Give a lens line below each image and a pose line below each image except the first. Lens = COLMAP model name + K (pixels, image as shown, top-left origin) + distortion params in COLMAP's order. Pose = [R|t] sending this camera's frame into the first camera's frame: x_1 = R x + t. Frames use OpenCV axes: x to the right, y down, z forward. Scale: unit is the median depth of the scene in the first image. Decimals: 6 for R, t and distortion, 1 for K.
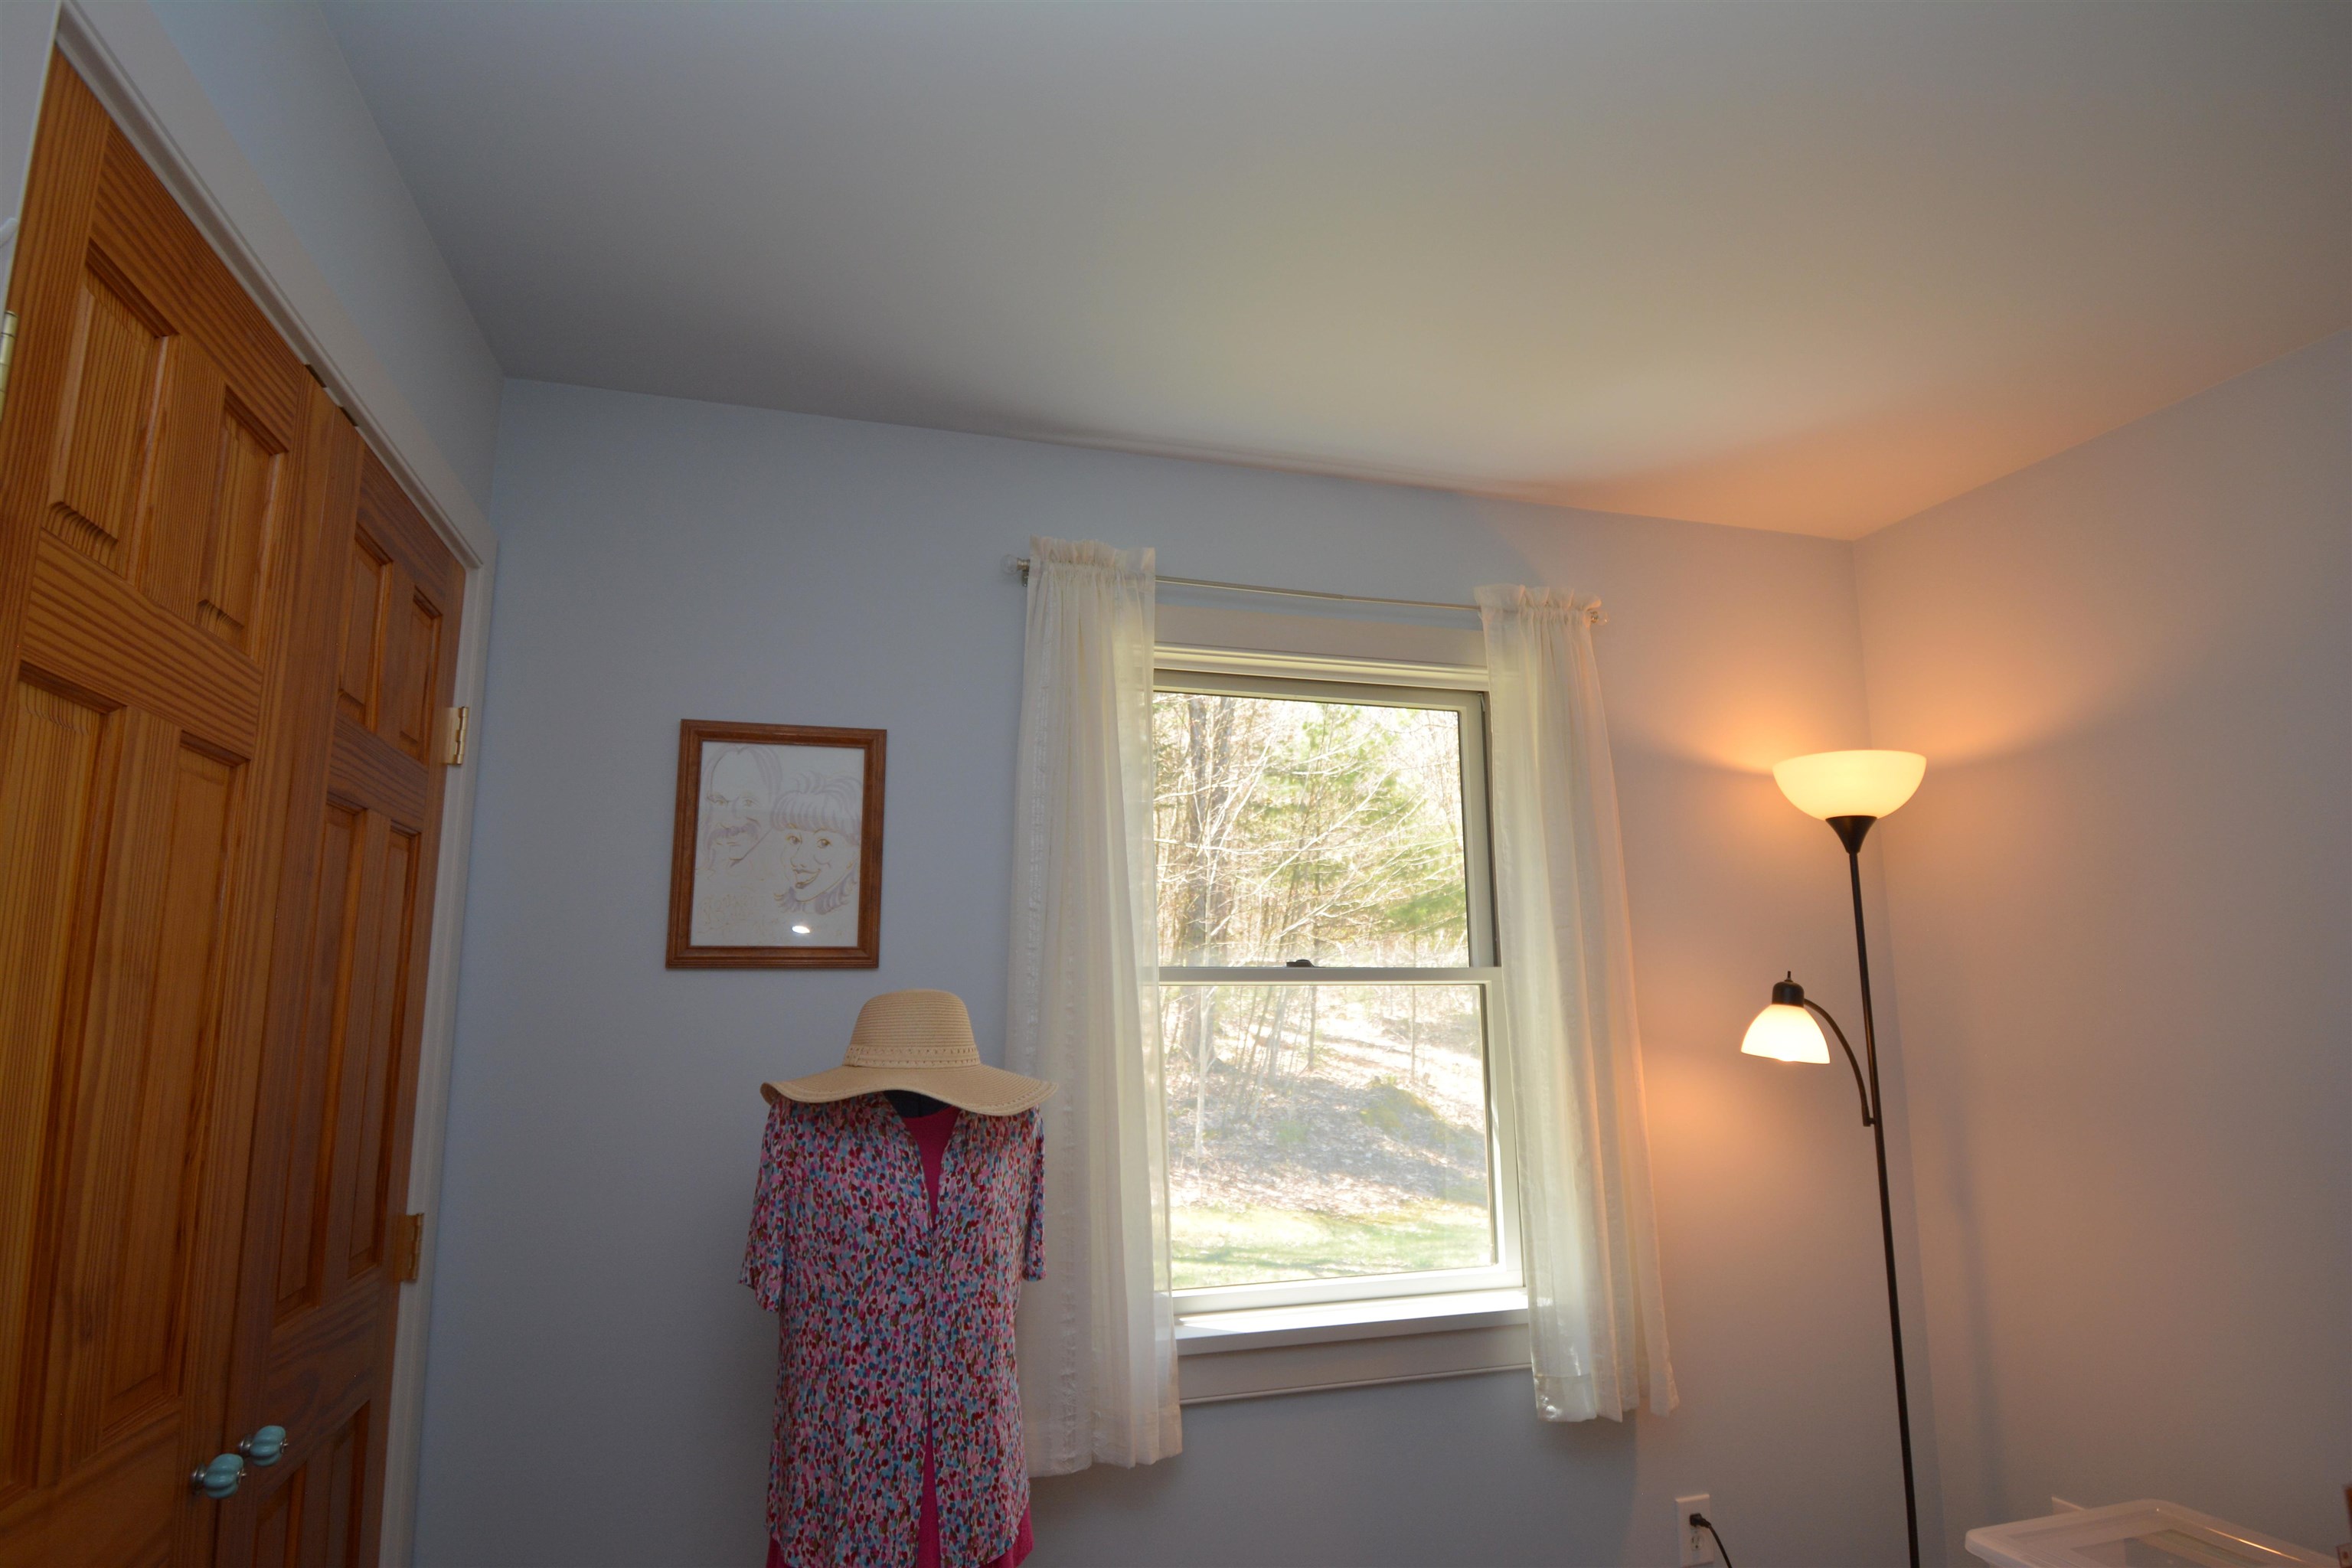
lens RADIAL K [[1255.6, 0, 1175.3], [0, 1255.6, 779.7], [0, 0, 1]] dist [0.020241, -0.031063]
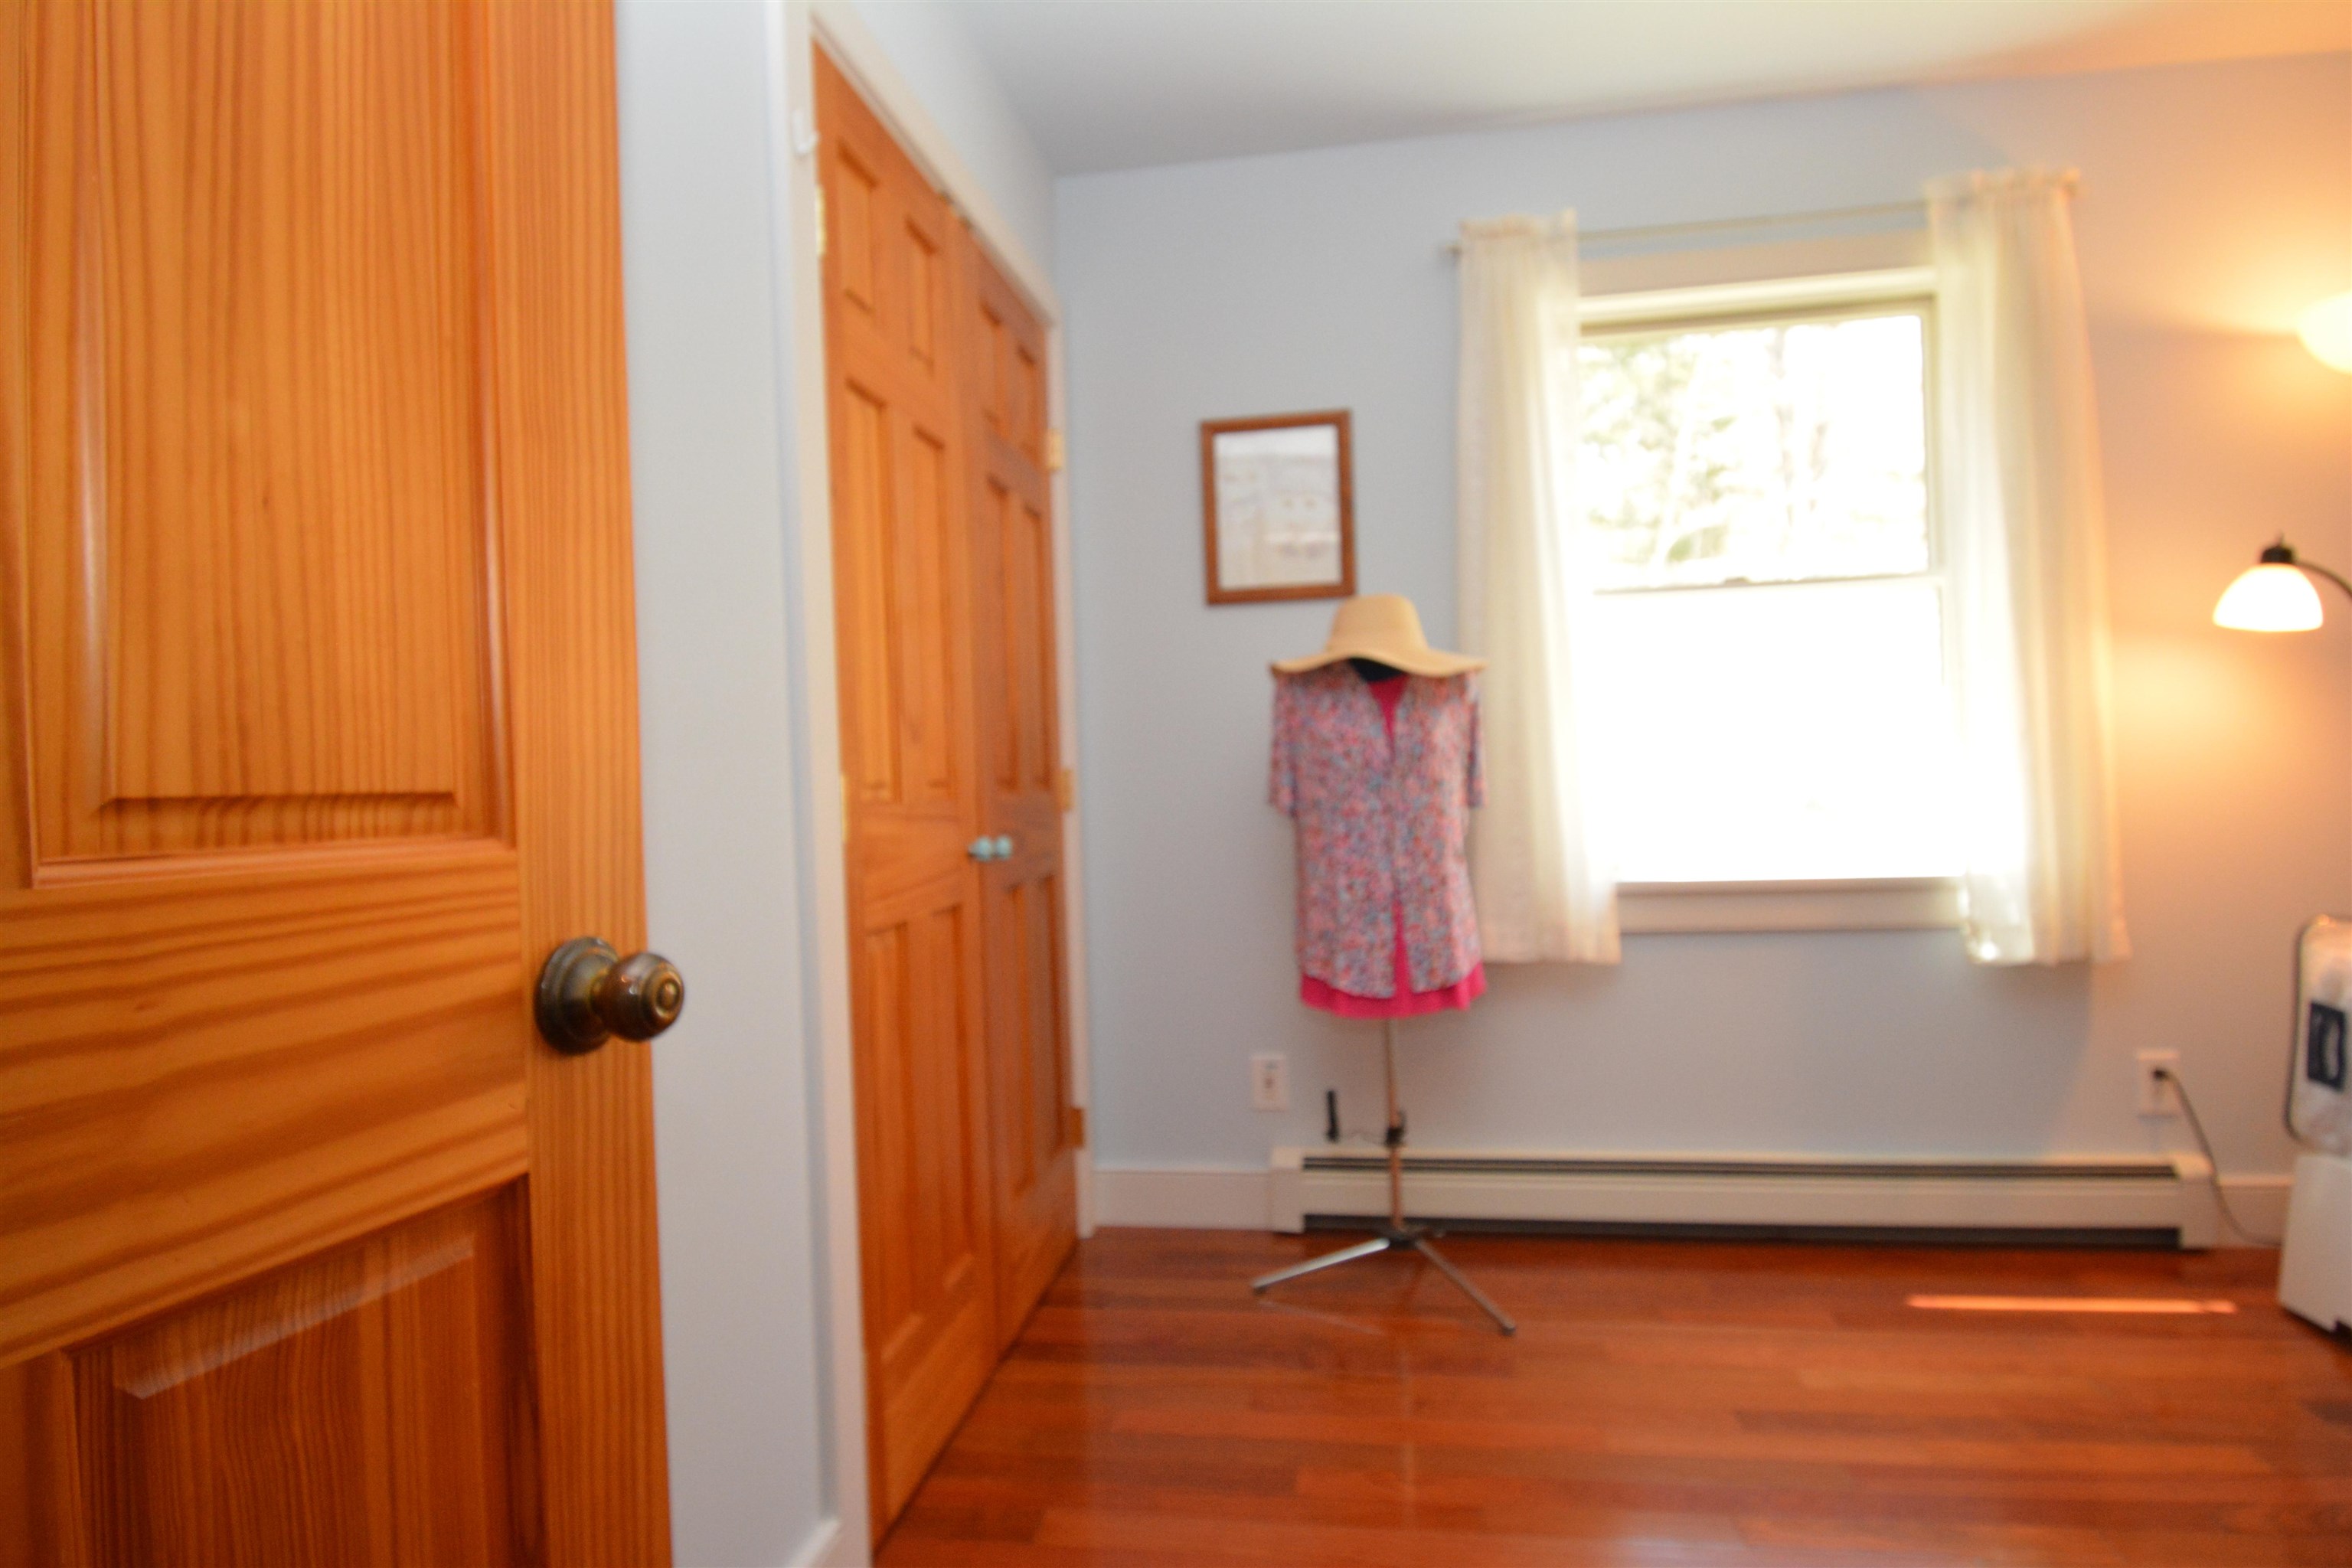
lens RADIAL K [[1255.6, 0, 1175.3], [0, 1255.6, 779.7], [0, 0, 1]] dist [0.020241, -0.031063]
pose [[0.900188, -0.021147, -0.434989, 0.180191], [0.102372, 0.981108, 0.164156, 0.119740], [0.423299, -0.192302, 0.885346, -0.304562]]
